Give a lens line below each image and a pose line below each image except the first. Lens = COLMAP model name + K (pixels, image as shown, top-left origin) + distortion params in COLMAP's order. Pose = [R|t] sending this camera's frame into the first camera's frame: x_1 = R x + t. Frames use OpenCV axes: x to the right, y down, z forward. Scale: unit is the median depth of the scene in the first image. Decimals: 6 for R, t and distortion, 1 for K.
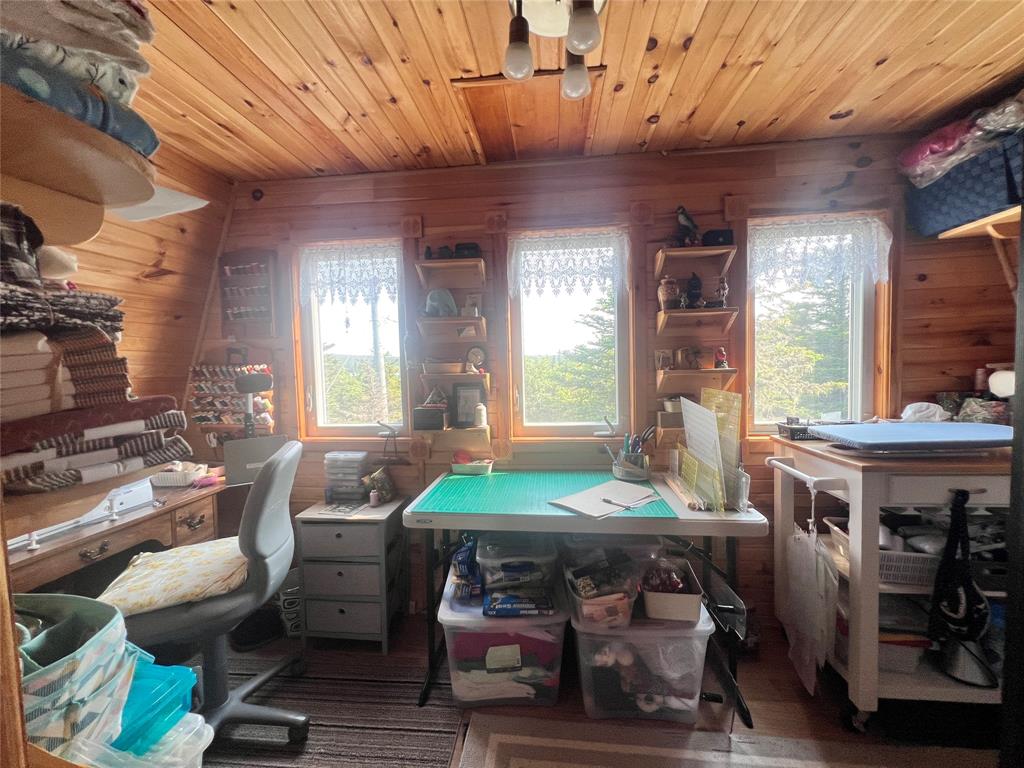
lens RADIAL K [[412.1, 0, 512.5], [0, 412.1, 383.0], [0, 0, 1]] dist [0.001682, 0.000114]
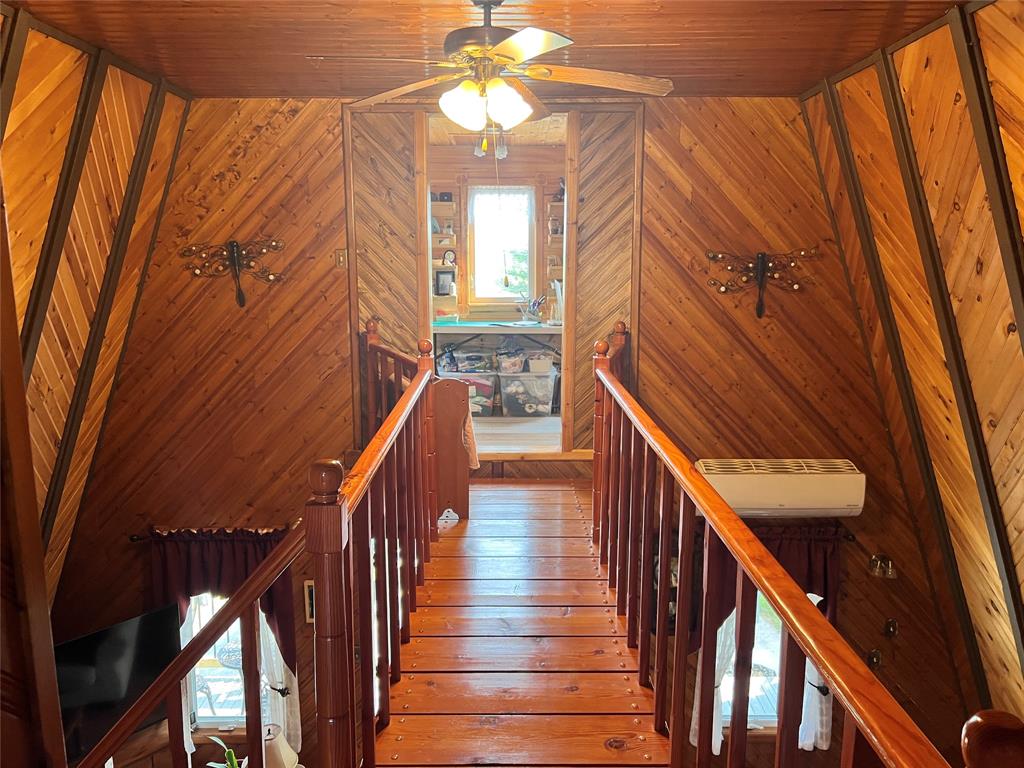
lens RADIAL K [[767.8, 0, 512.0], [0, 767.8, 387.9], [0, 0, 1]] dist [0.008934, -0.000258]
pose [[0.993481, 0.003664, 0.113942, -0.242713], [-0.017795, 0.992216, 0.123250, 0.108395], [-0.112603, -0.124475, 0.985813, -2.940249]]
